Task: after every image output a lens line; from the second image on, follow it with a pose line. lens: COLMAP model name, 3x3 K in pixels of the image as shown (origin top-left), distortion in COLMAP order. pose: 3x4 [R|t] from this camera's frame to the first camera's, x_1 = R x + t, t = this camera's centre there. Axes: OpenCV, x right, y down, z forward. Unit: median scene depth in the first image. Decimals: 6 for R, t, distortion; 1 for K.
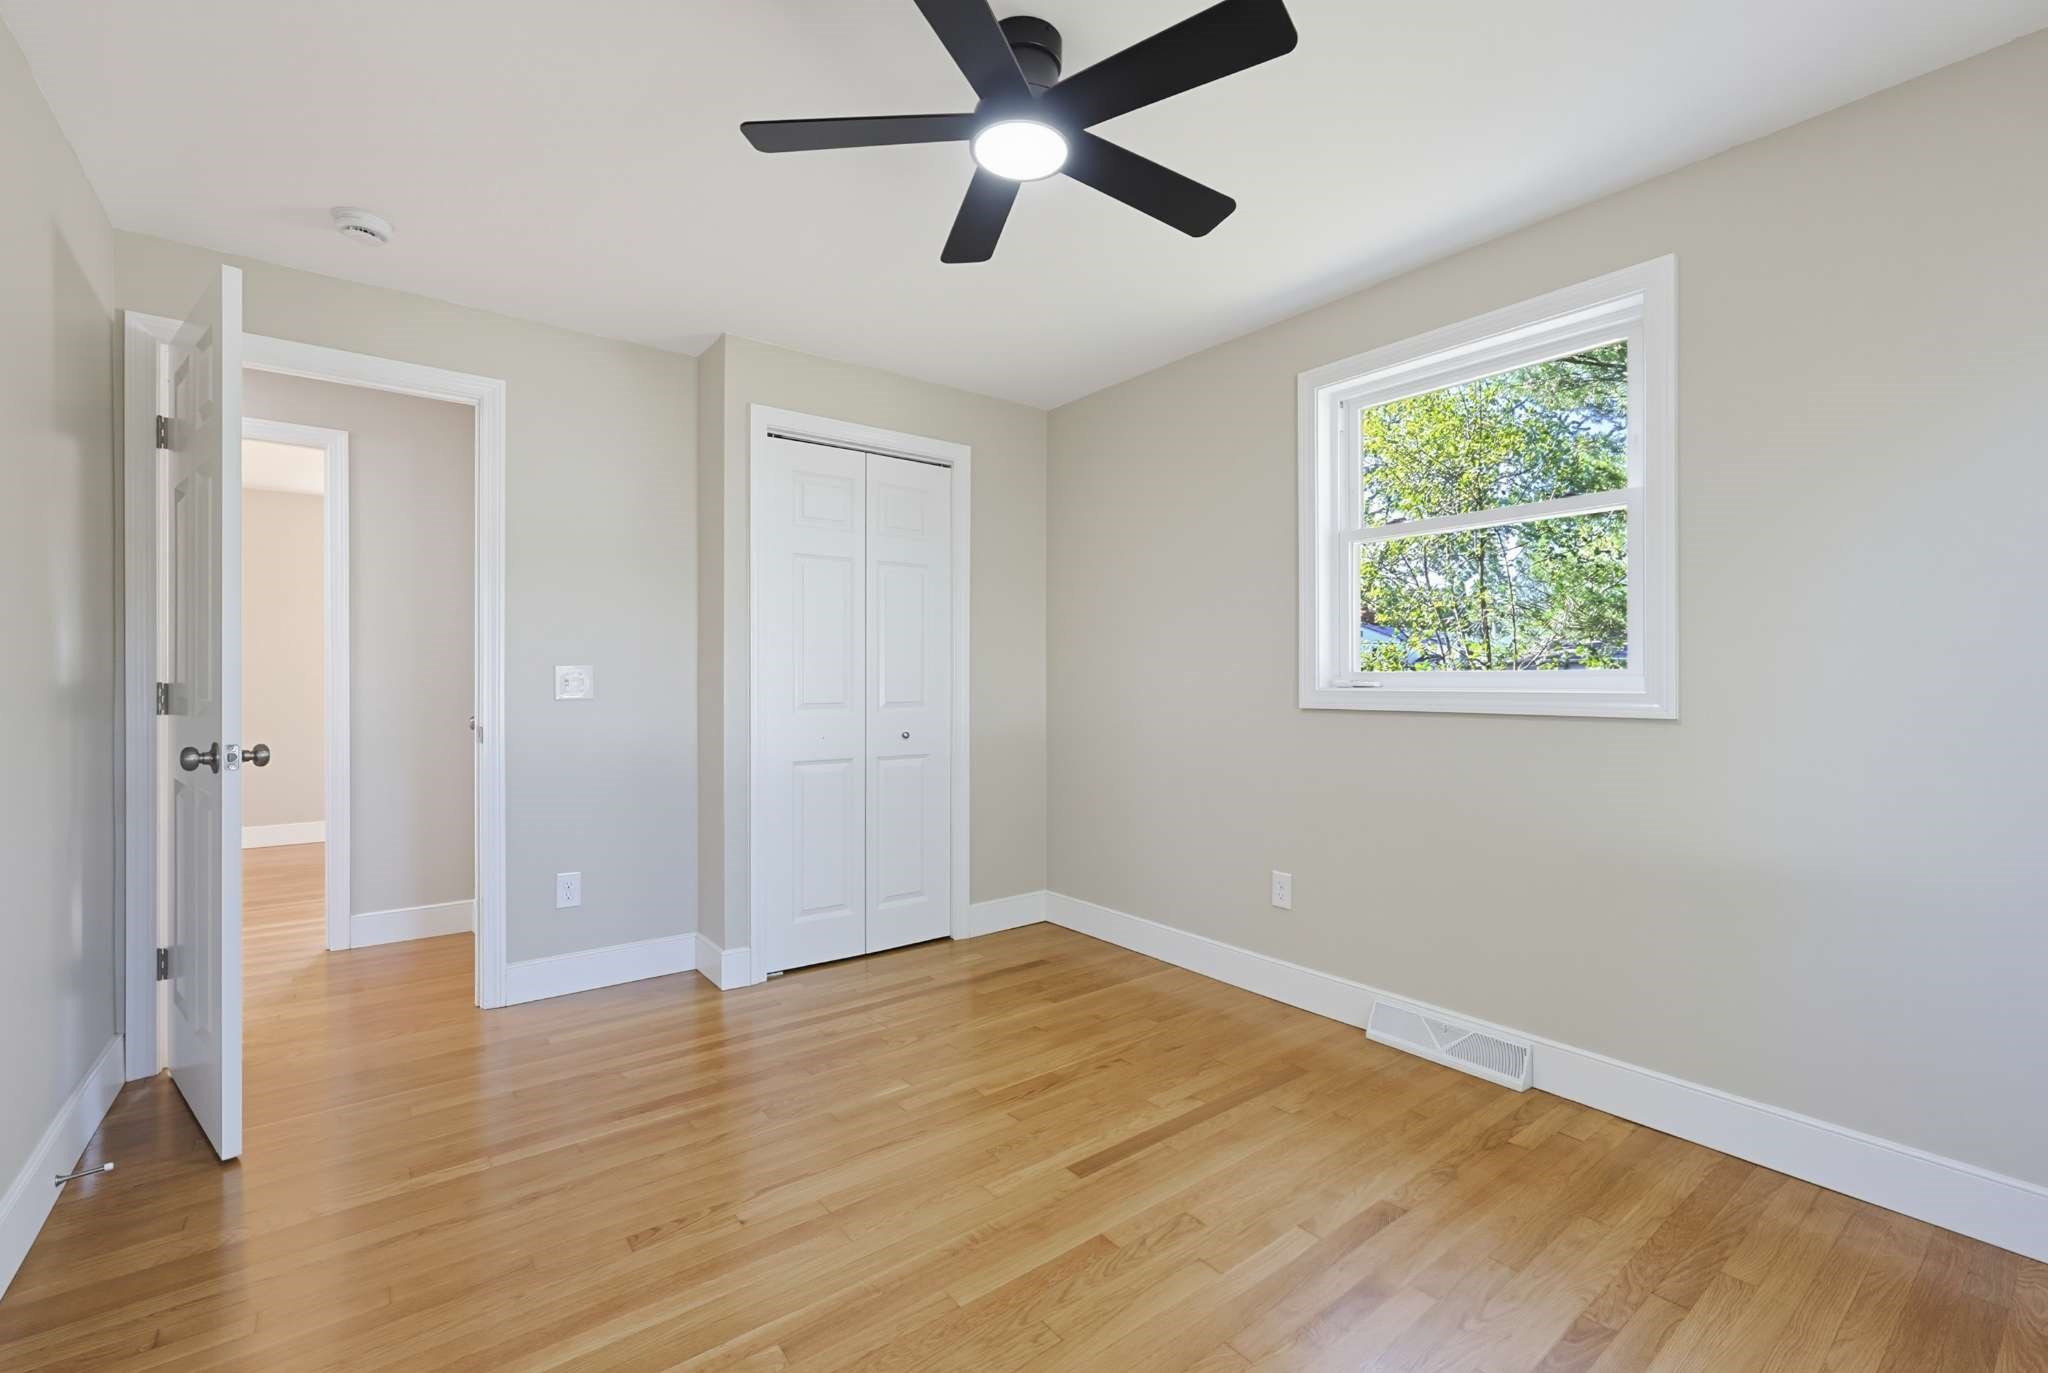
lens RADIAL K [[887.4, 0, 1034.9], [0, 887.4, 670.4], [0, 0, 1]] dist [-0.001285, -0.000285]
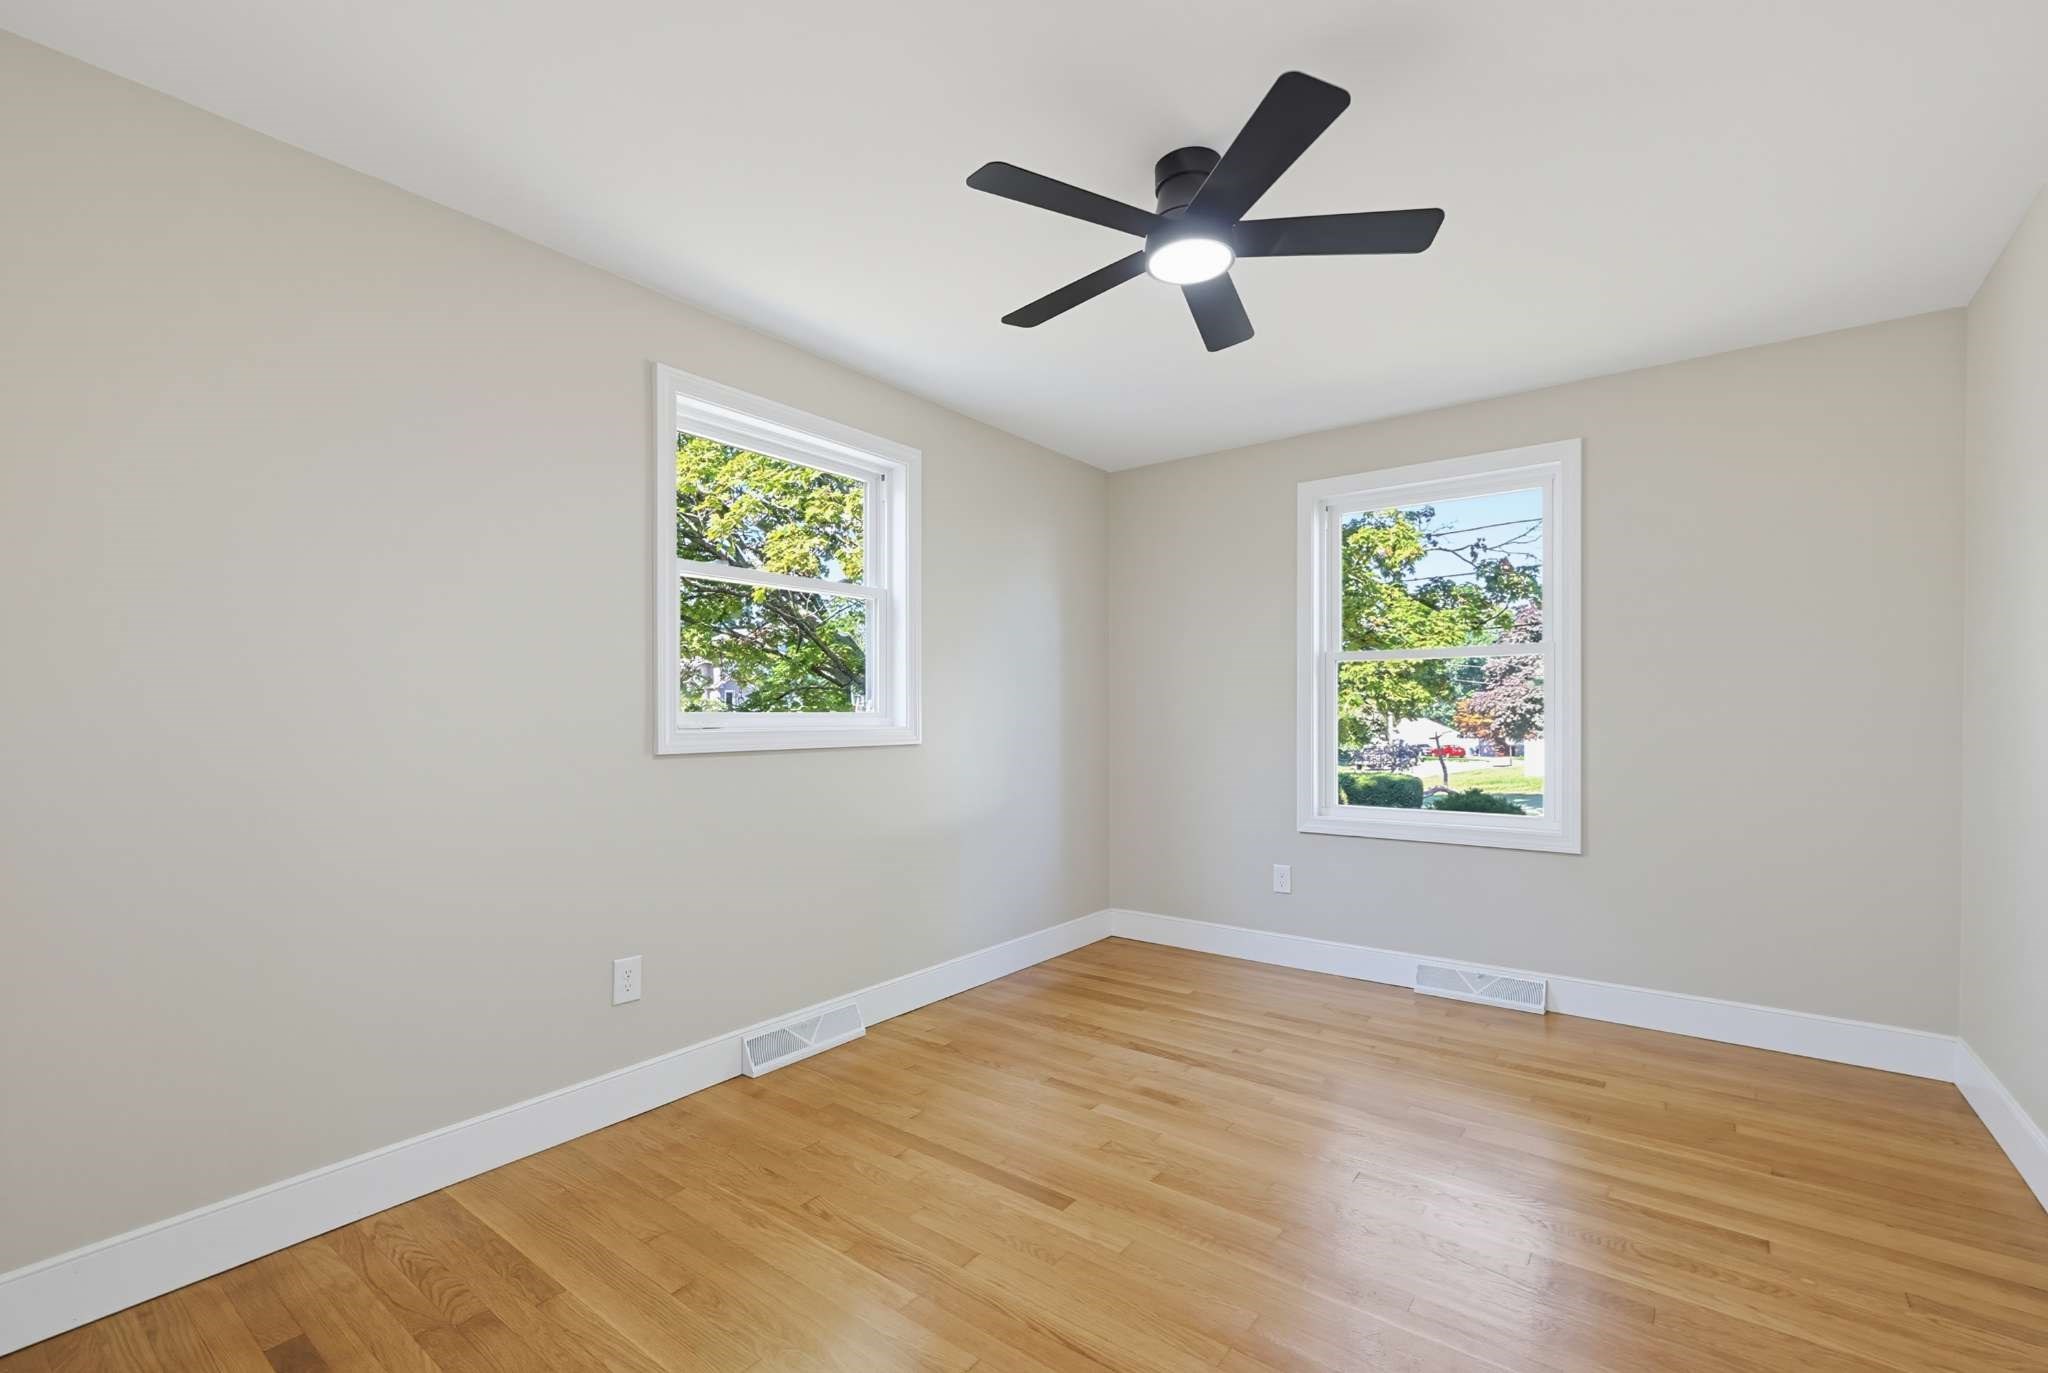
lens RADIAL K [[885.0, 0, 1054.5], [0, 885.0, 712.4], [0, 0, 1]] dist [-0.000007, 0.000137]
pose [[-0.271746, 0.003567, 0.962362, -0.791564], [-0.005014, 0.999974, -0.005122, 0.005043], [-0.962356, -0.006217, -0.271721, 1.101029]]
